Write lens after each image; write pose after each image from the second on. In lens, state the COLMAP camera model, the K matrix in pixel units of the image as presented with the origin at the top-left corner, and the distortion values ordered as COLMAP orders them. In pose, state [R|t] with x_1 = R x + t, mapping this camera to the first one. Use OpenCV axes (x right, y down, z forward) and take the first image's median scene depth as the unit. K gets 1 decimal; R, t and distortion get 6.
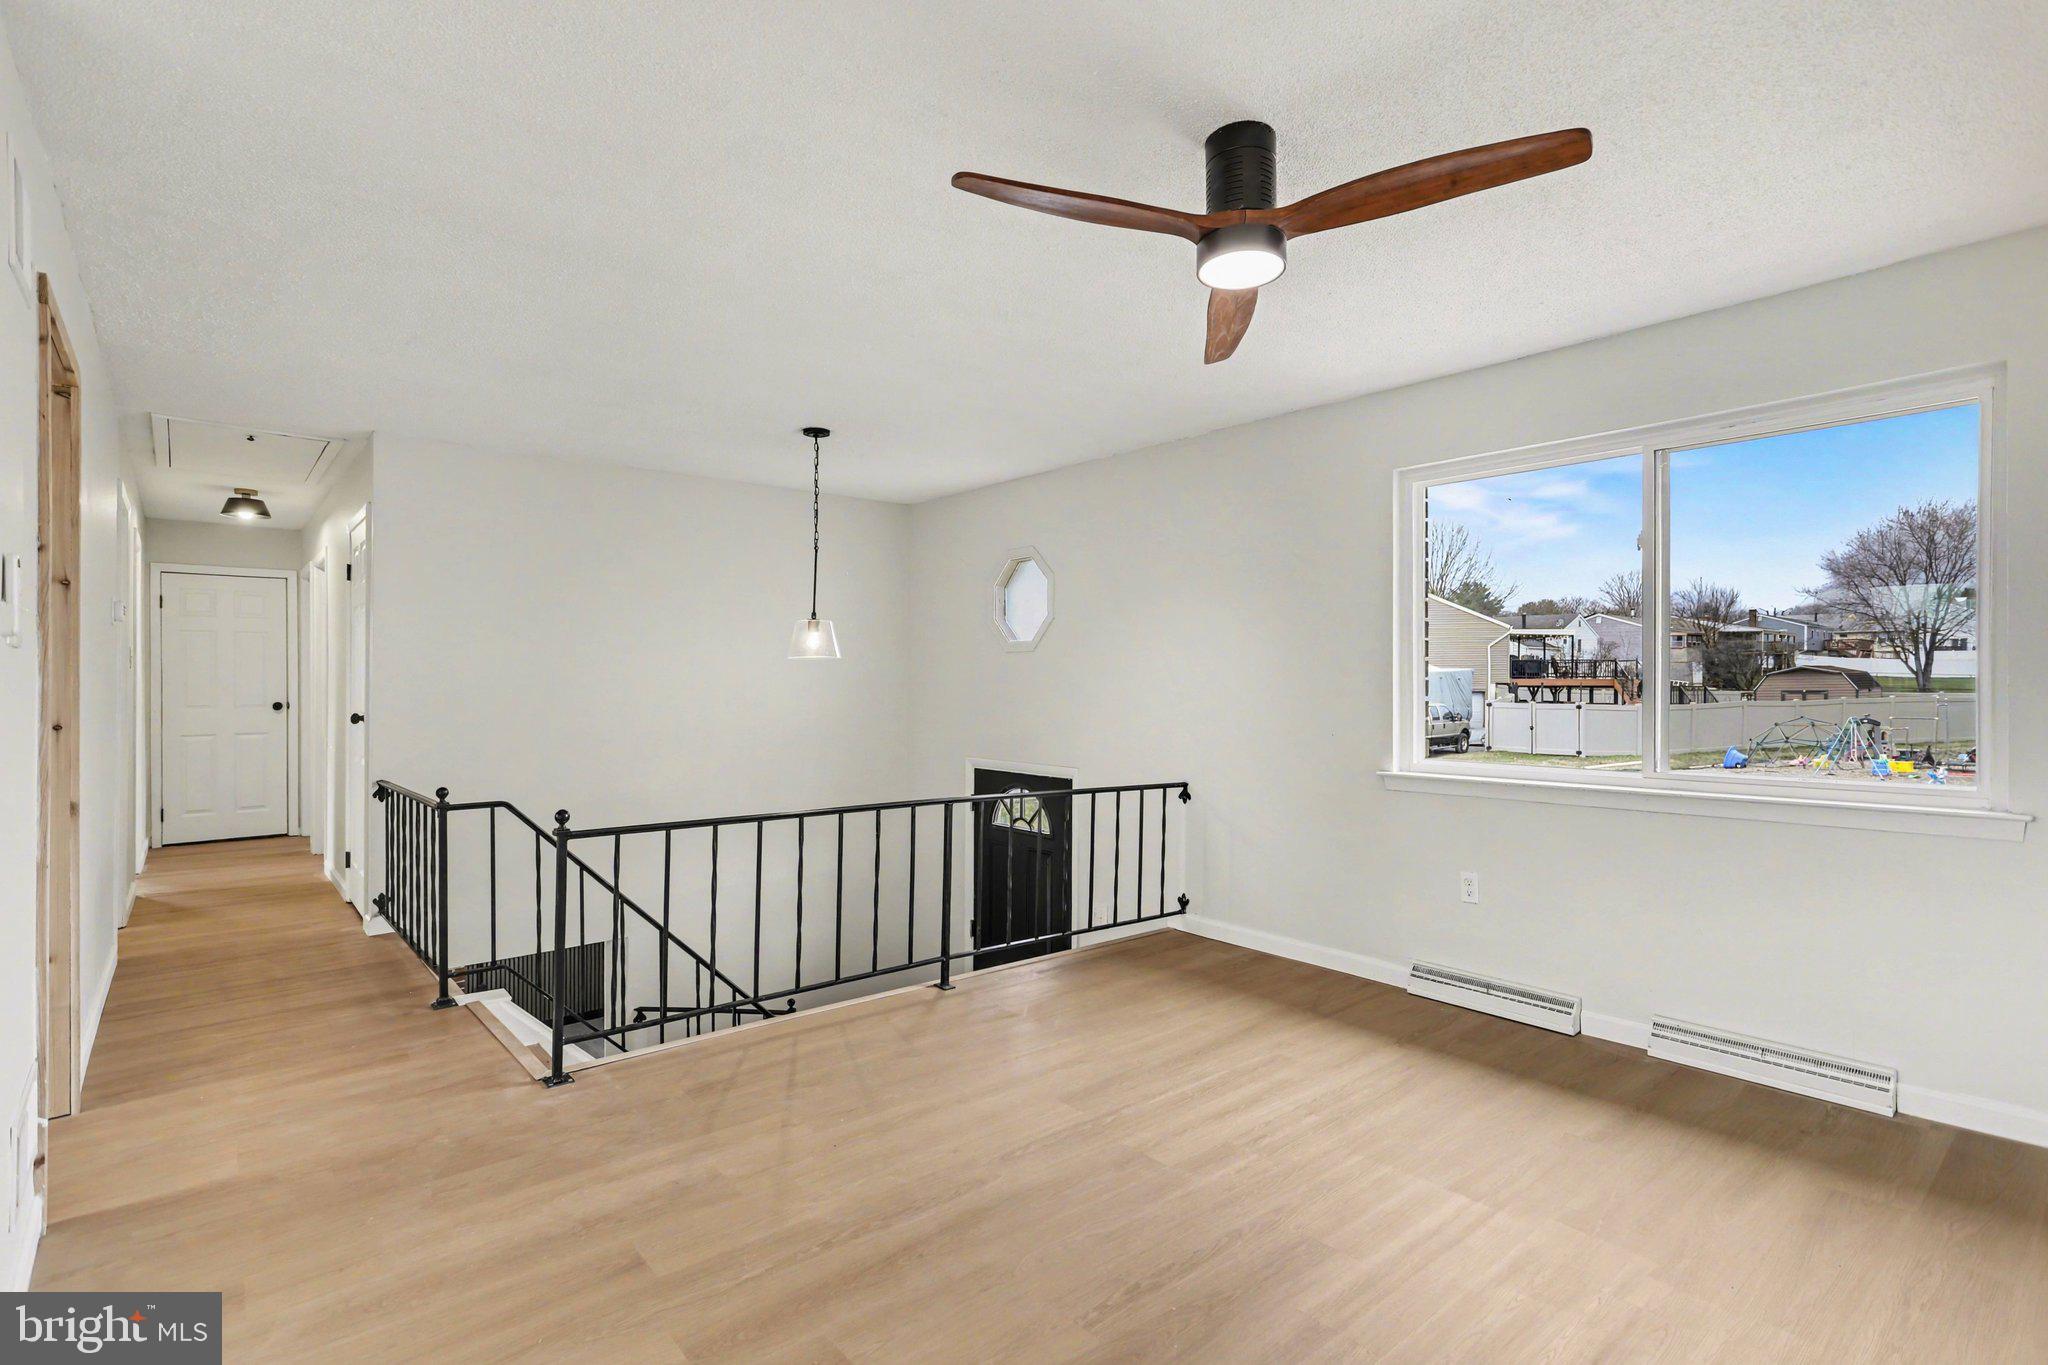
lens RADIAL K [[974.2, 0, 1031.9], [0, 974.2, 663.8], [0, 0, 1]] dist [-0.004434, 0.003458]
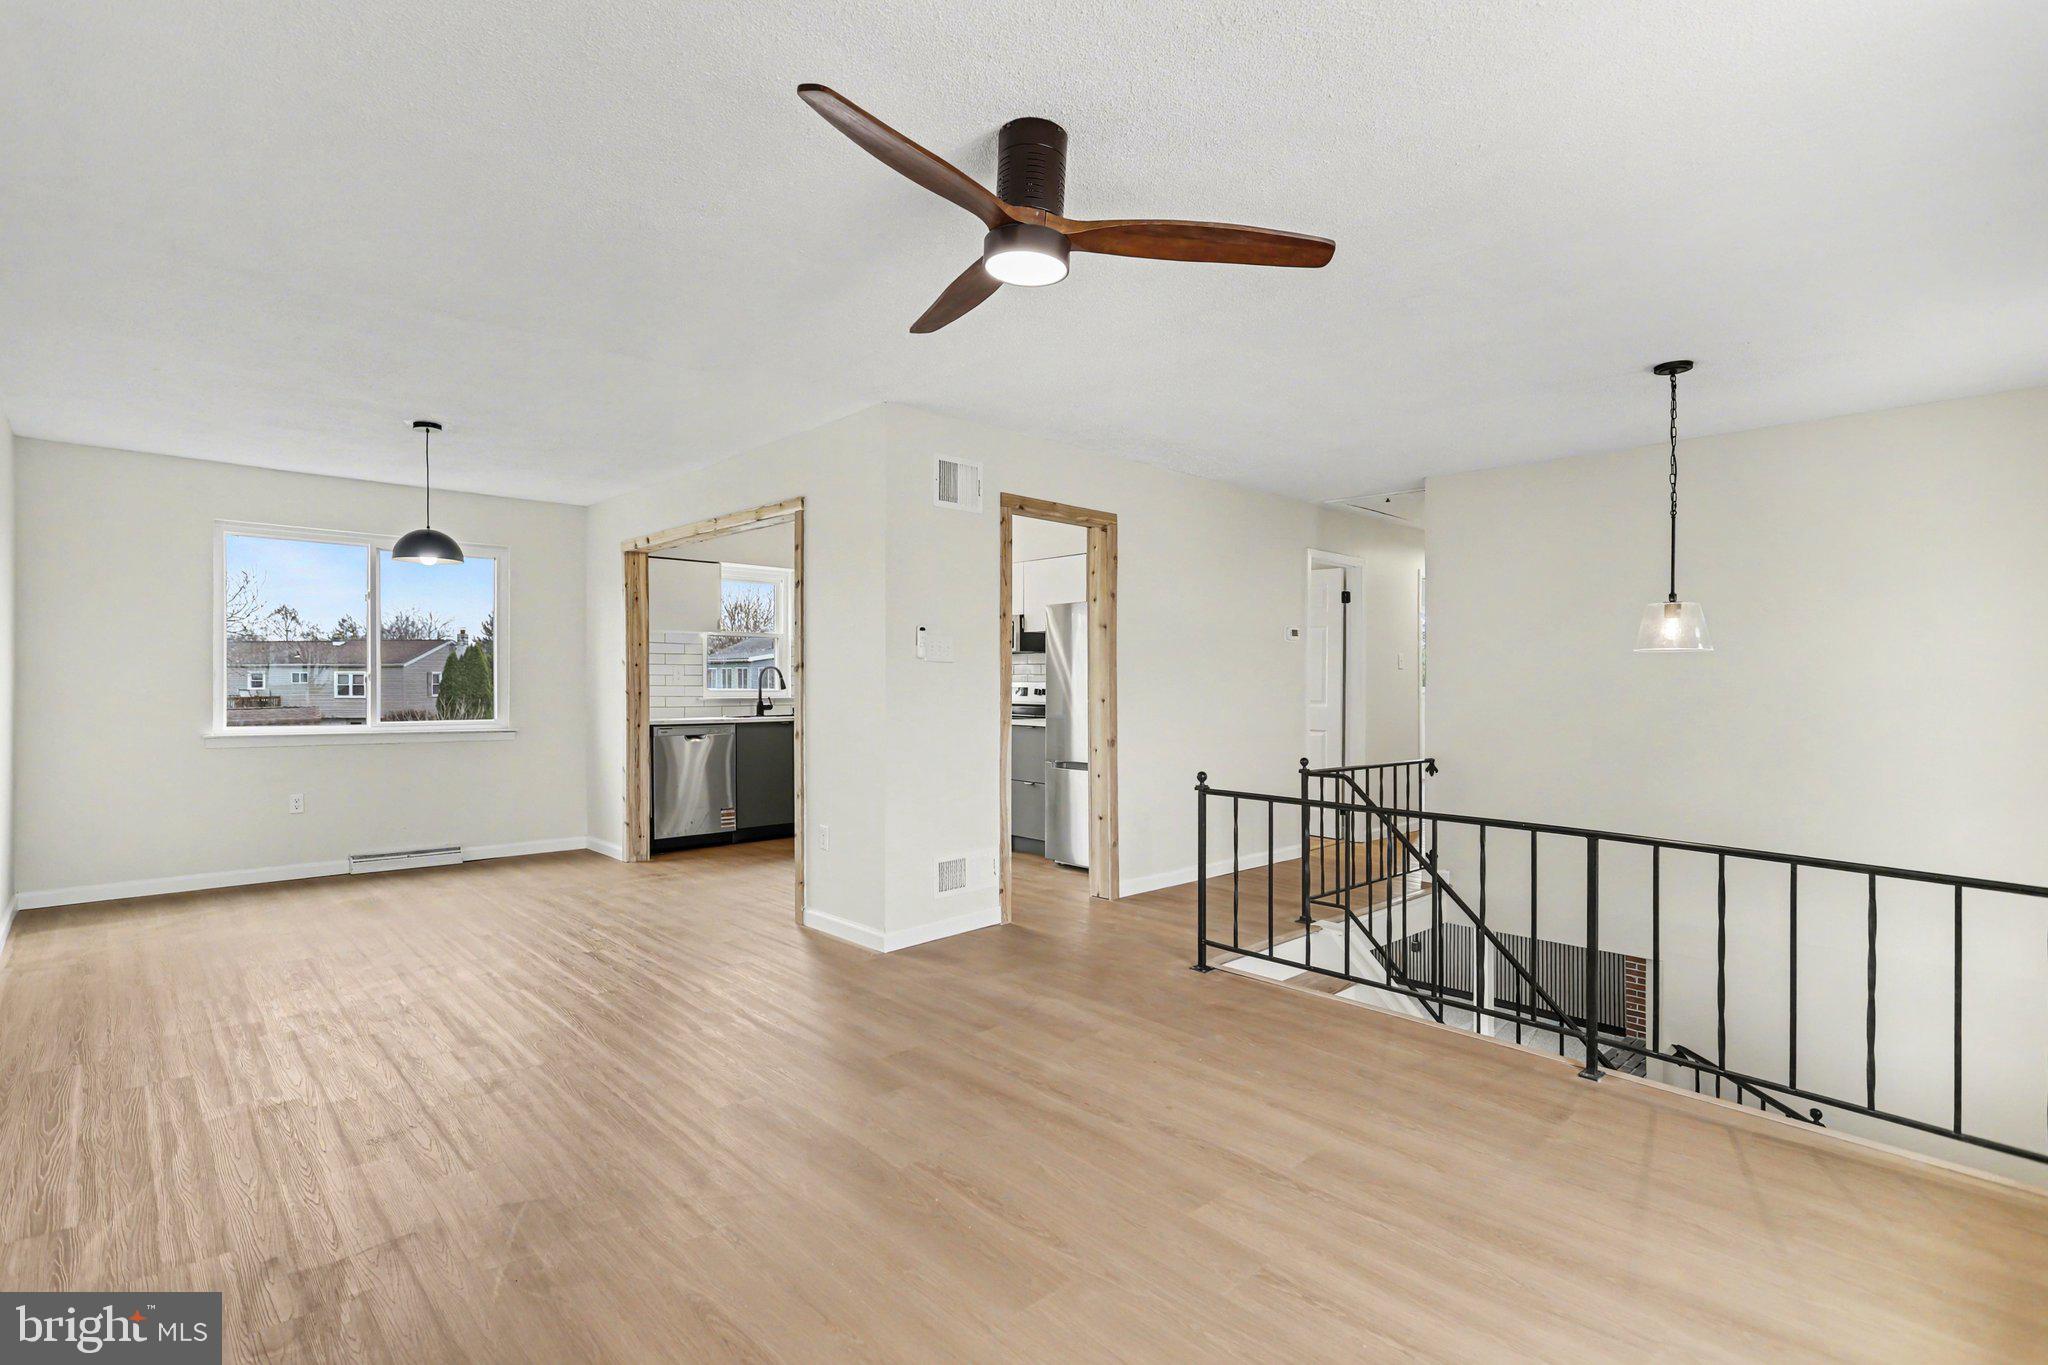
lens RADIAL K [[974.2, 0, 1027.4], [0, 974.2, 683.7], [0, 0, 1]] dist [-0.004434, 0.003458]
pose [[0.042902, 0.002345, -0.999077, 0.699557], [0.020898, 0.999776, 0.003244, 0.009840], [0.998861, -0.021018, 0.042844, 0.553361]]
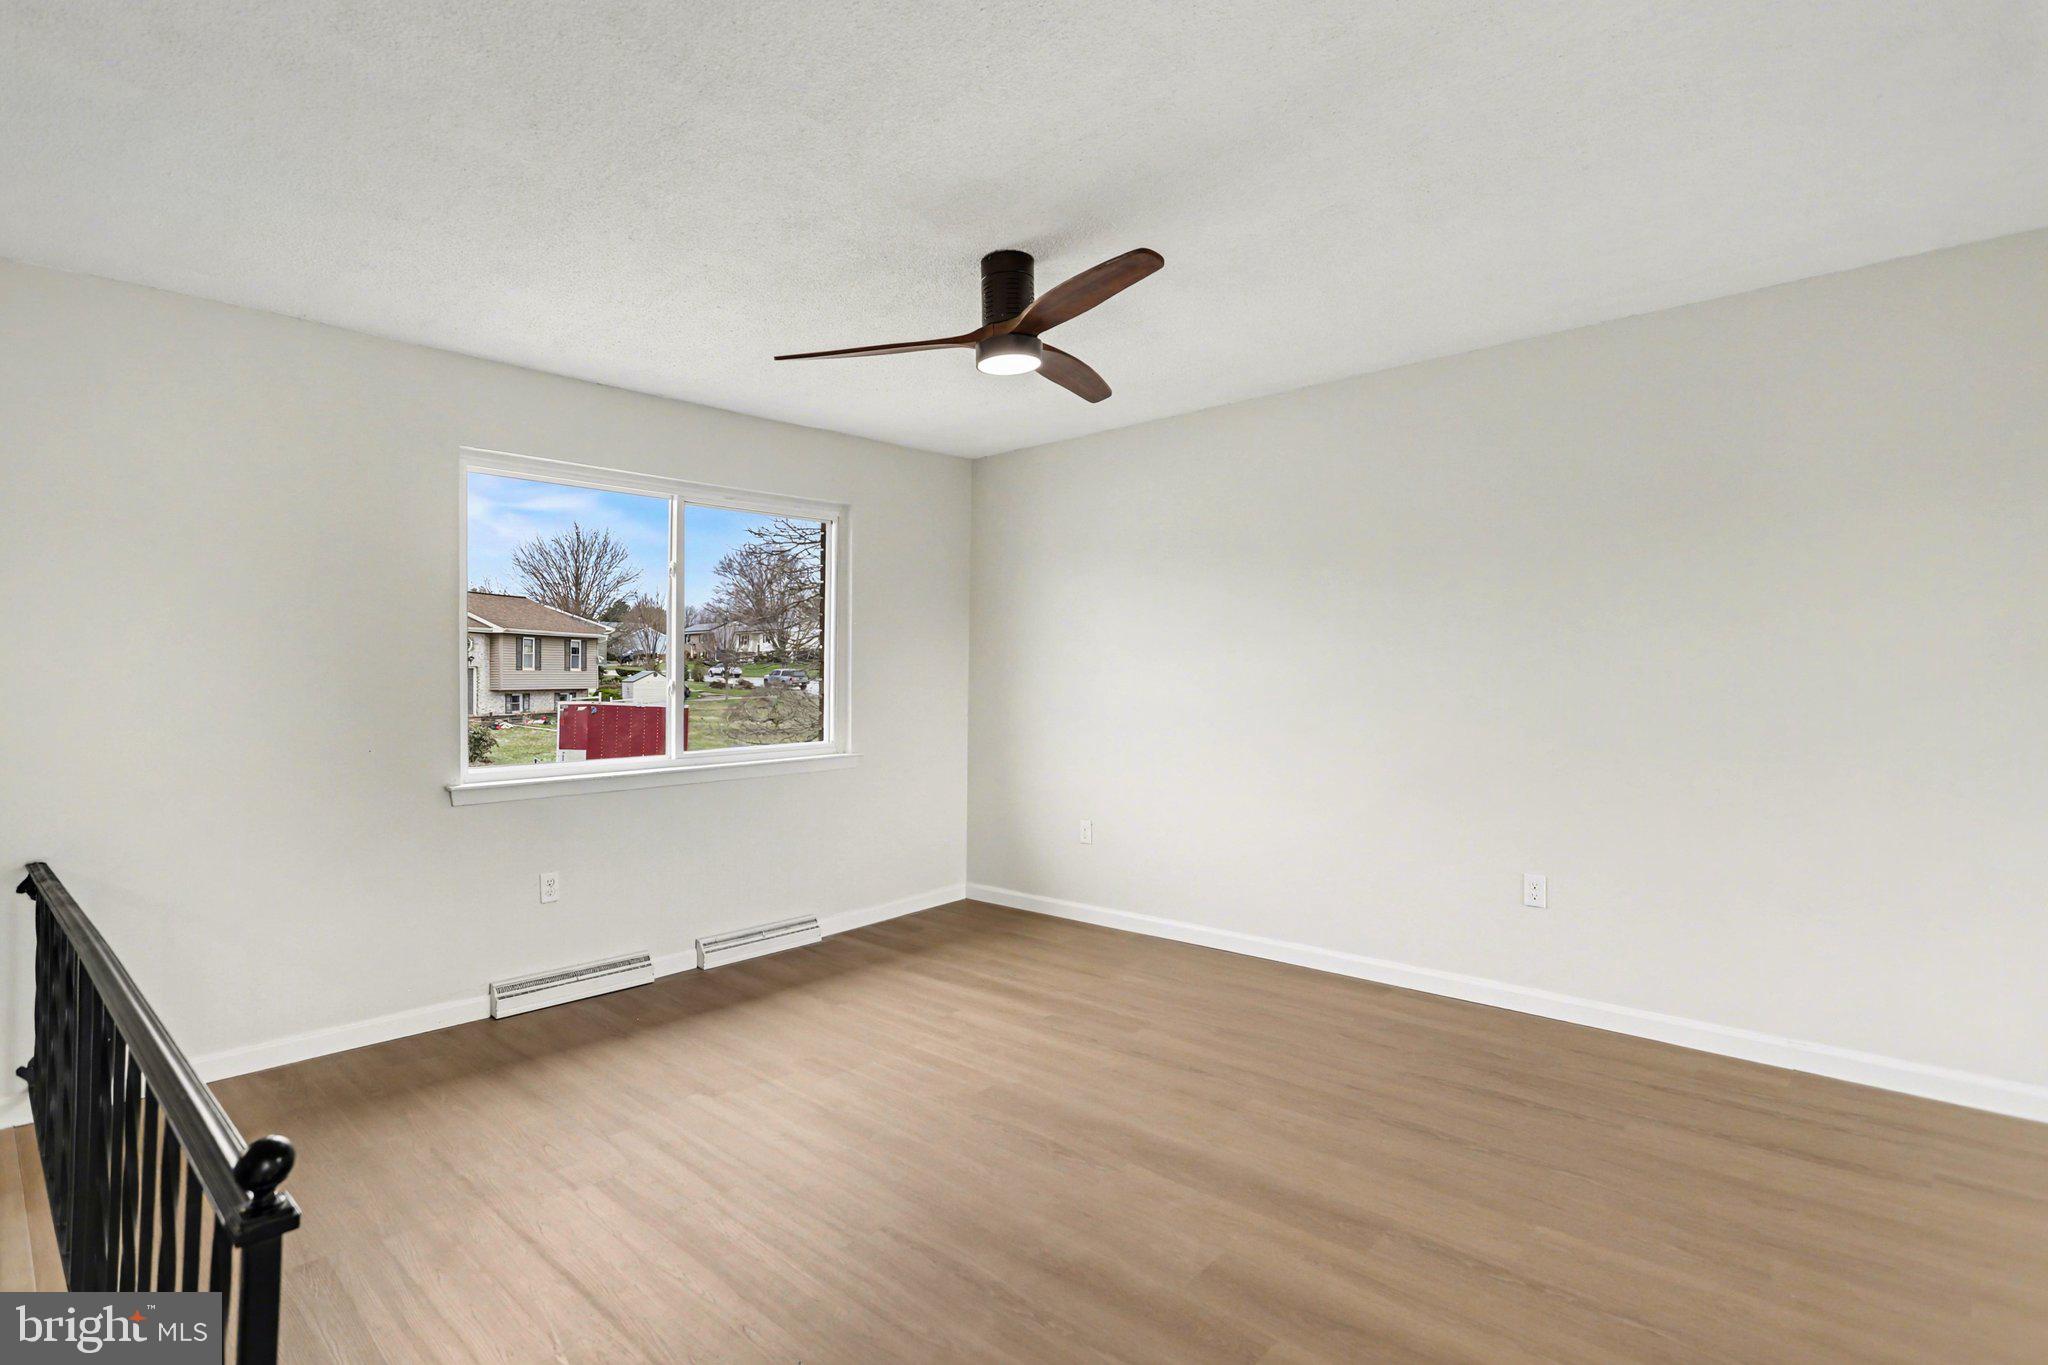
lens RADIAL K [[974.2, 0, 1040.1], [0, 974.2, 678.8], [0, 0, 1]] dist [-0.004434, 0.003458]
pose [[-0.130198, -0.003328, 0.991482, -0.627257], [-0.015838, 0.999874, 0.001276, 0.004370], [-0.991362, -0.015537, -0.130234, 0.641690]]
